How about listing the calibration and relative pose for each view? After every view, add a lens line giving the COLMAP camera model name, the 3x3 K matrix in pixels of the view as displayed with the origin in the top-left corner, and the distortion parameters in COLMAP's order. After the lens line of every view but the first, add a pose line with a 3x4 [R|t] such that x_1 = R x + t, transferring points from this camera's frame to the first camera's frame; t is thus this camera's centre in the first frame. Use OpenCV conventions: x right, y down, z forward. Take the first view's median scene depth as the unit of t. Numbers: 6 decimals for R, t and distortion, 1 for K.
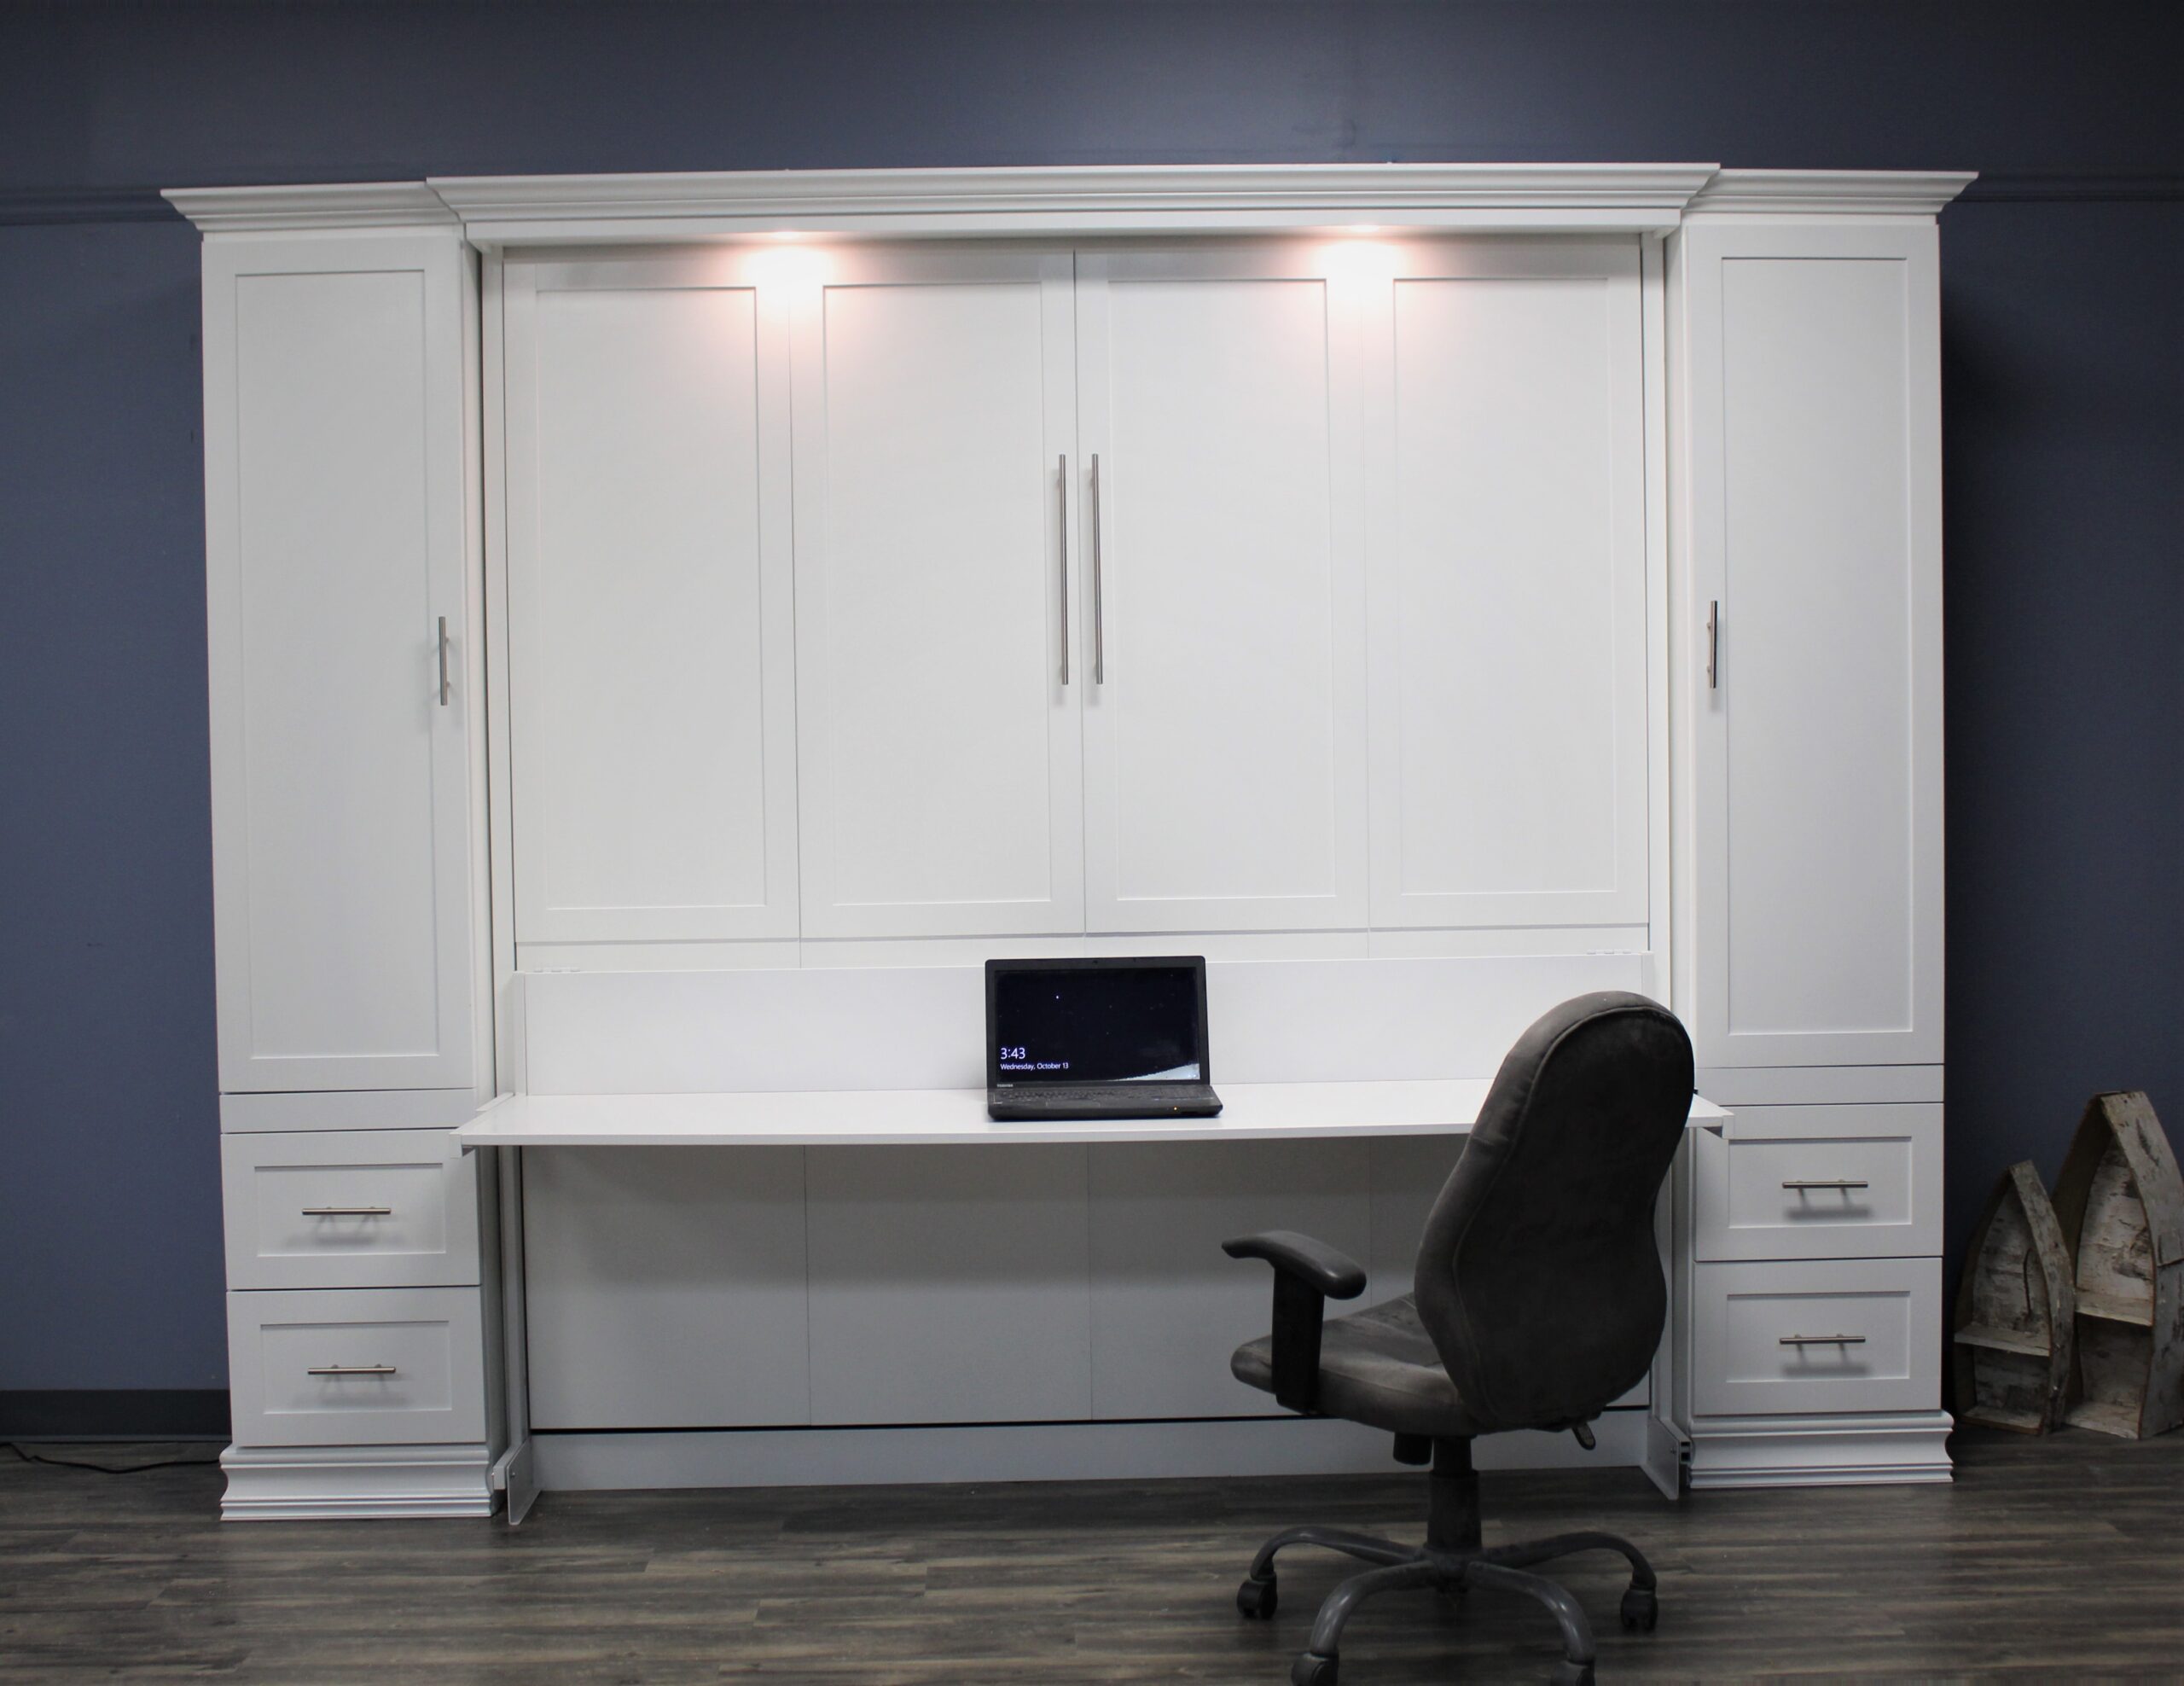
lens RADIAL K [[2576.5, 0, 1029.4], [0, 2576.5, 837.0], [0, 0, 1]] dist [-0.073804, 0.012120]
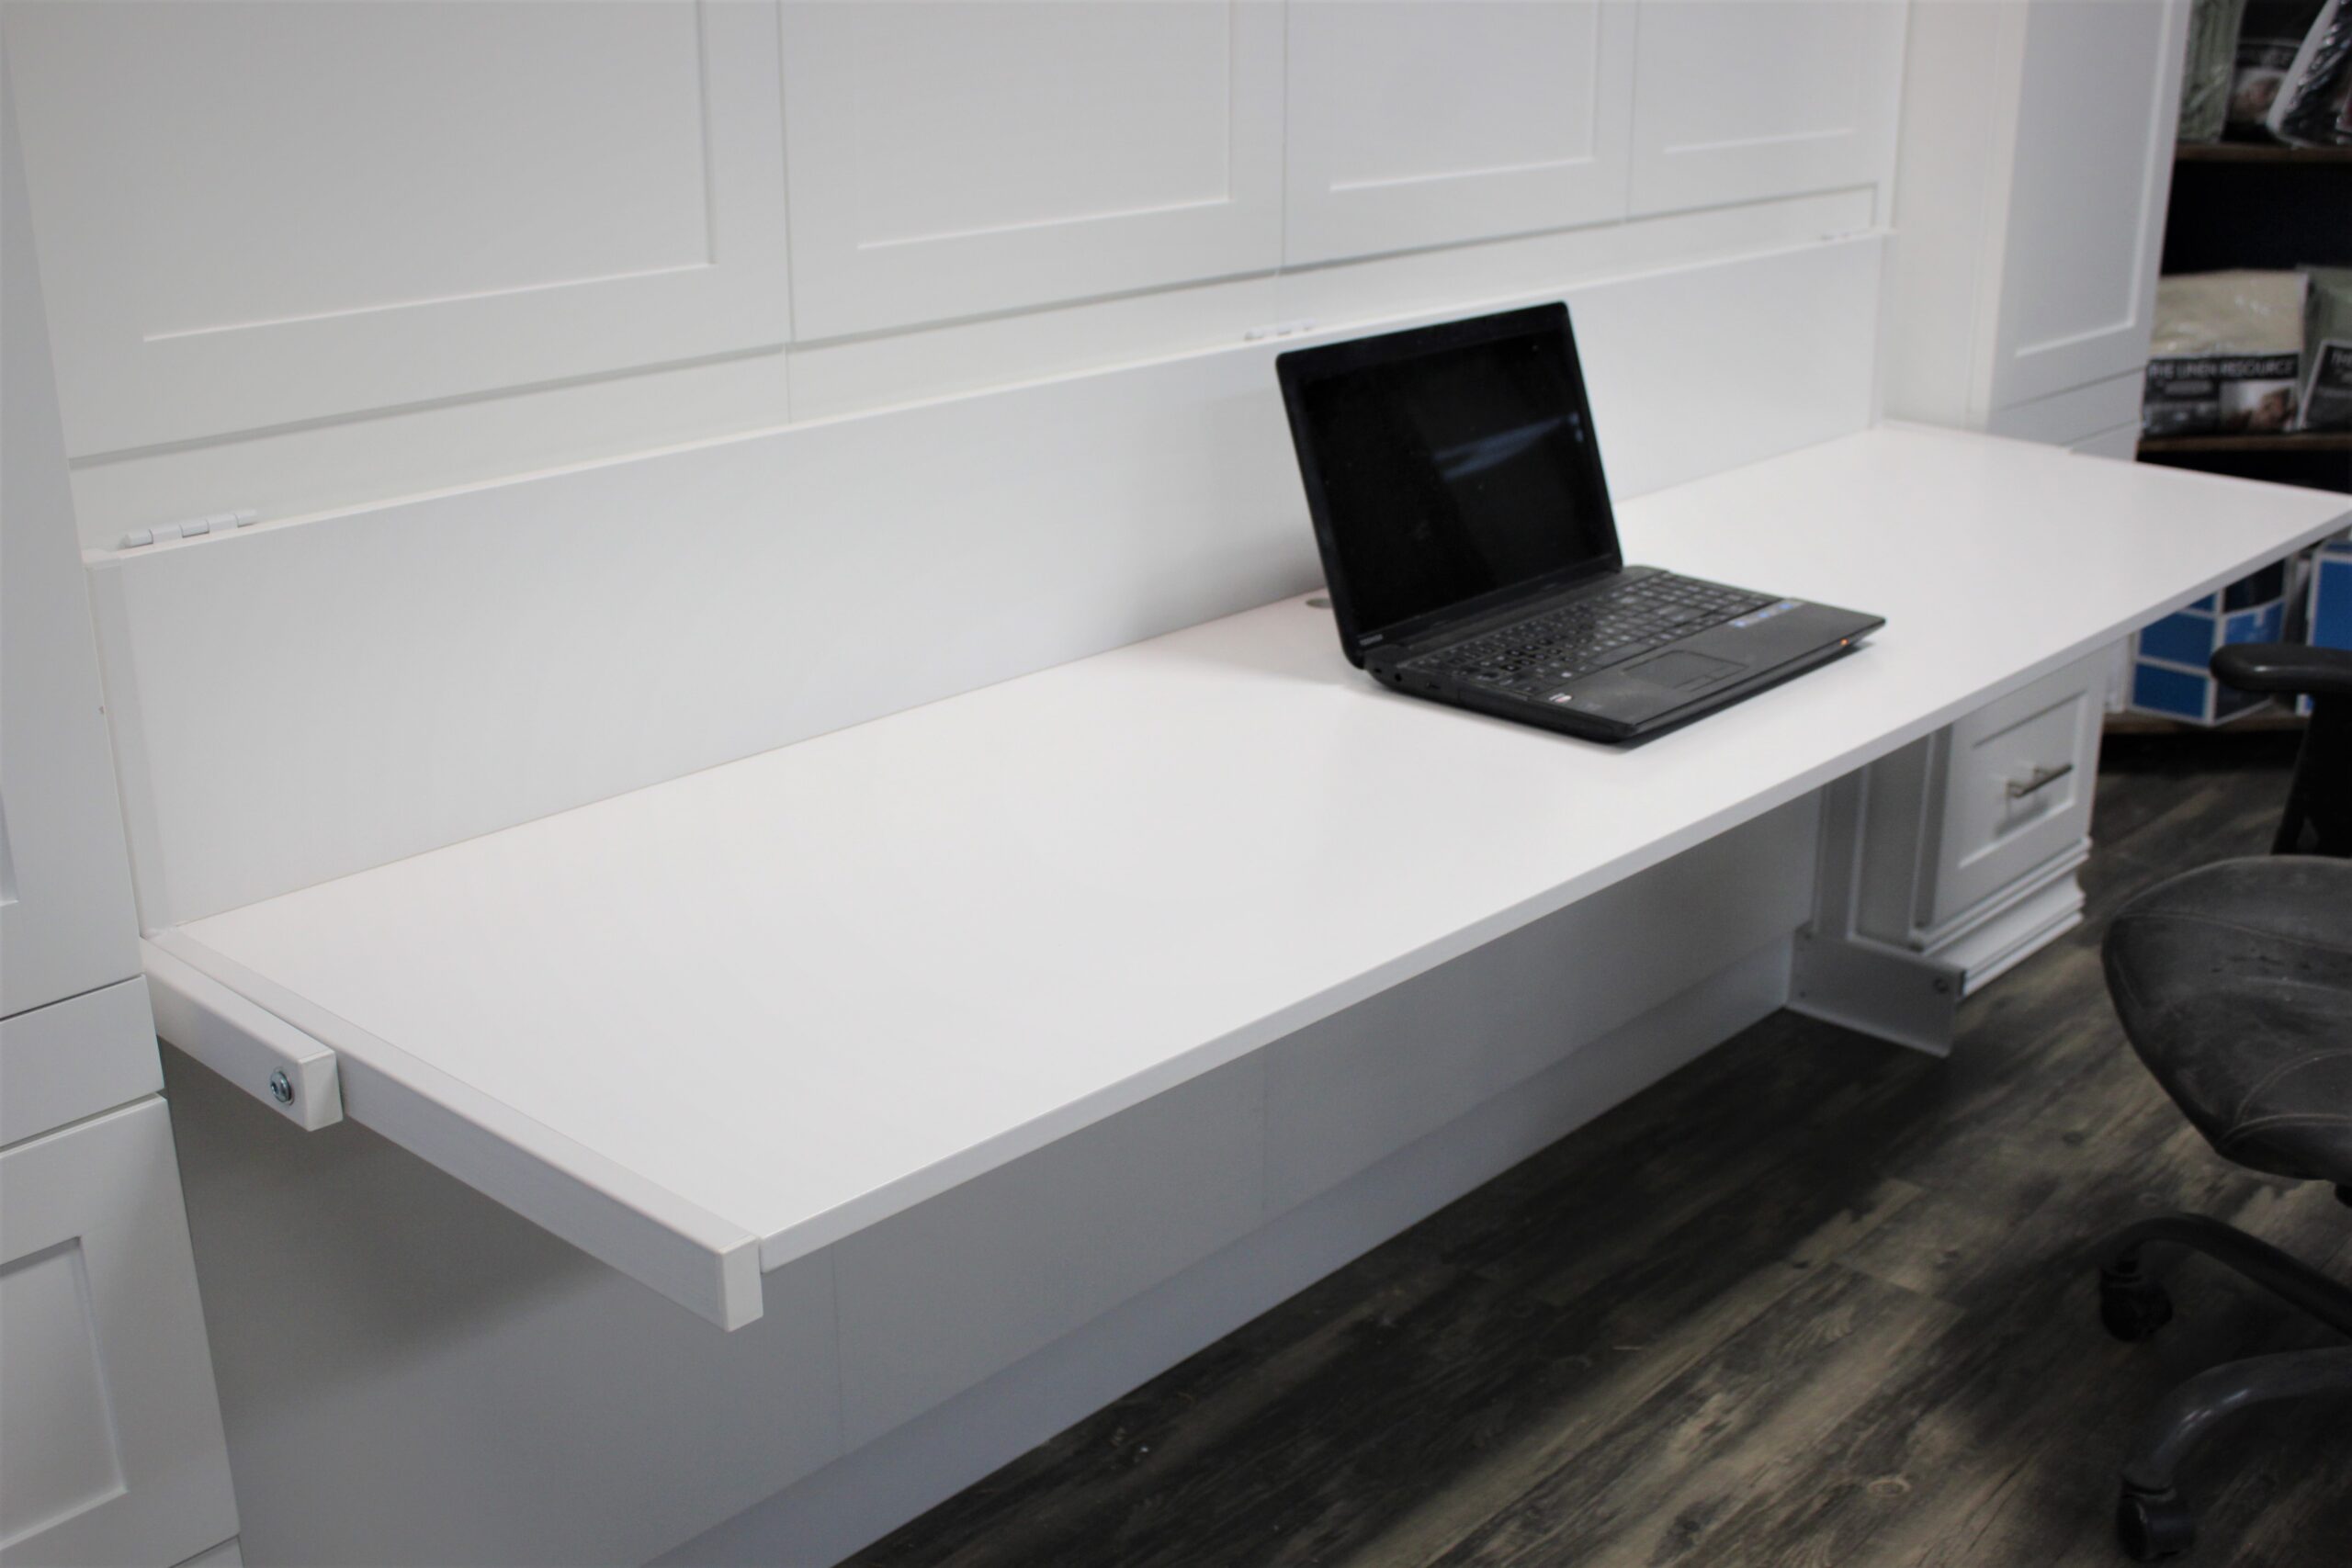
lens RADIAL K [[2528.7, 0, 1176.0], [0, 2528.7, 784.0], [0, 0, 1]] dist [-0.073590, 0.013240]
pose [[0.689226, -0.222043, 0.689685, -0.329073], [0.015392, 0.956157, 0.292451, -0.006565], [-0.724383, -0.190949, 0.662425, 0.720550]]
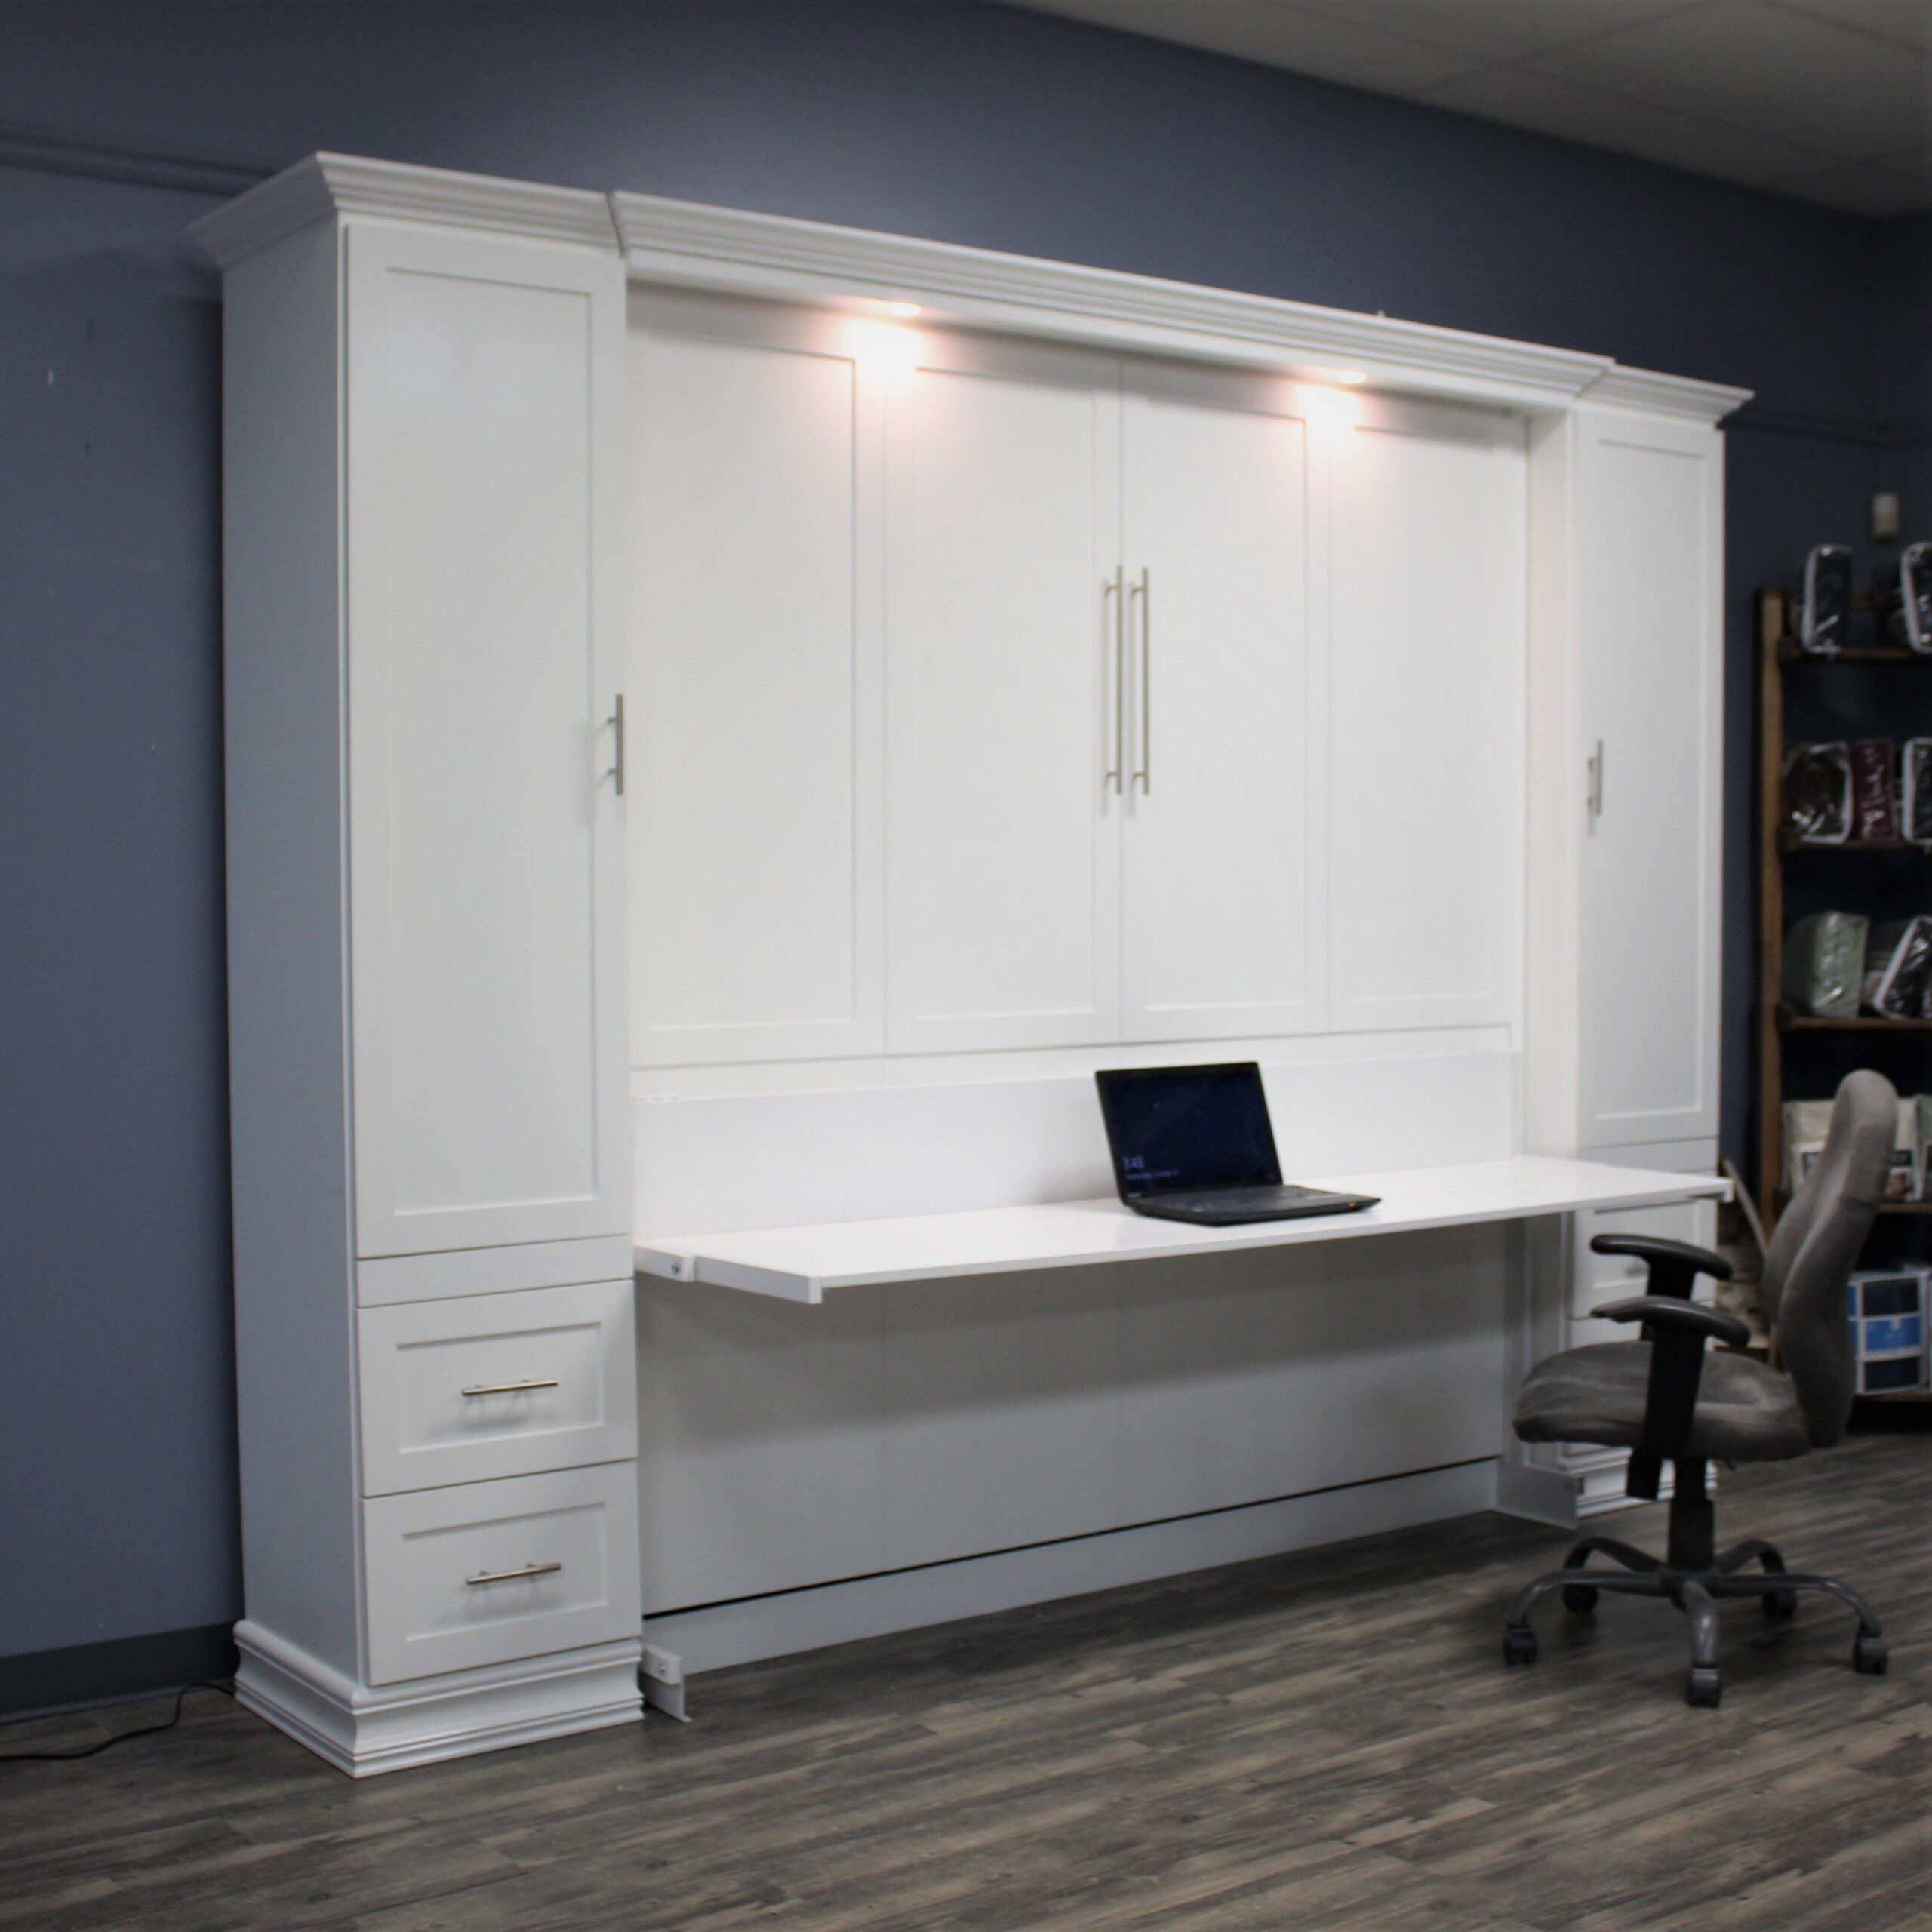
lens RADIAL K [[2692.0, 0, 966.0], [0, 2692.0, 966.0], [0, 0, 1]] dist [-0.112537, 0.098388]
pose [[0.818103, -0.005456, 0.575046, -0.648059], [0.007679, 0.999969, -0.001437, 0.008803], [-0.575021, 0.005591, 0.818120, 0.183346]]
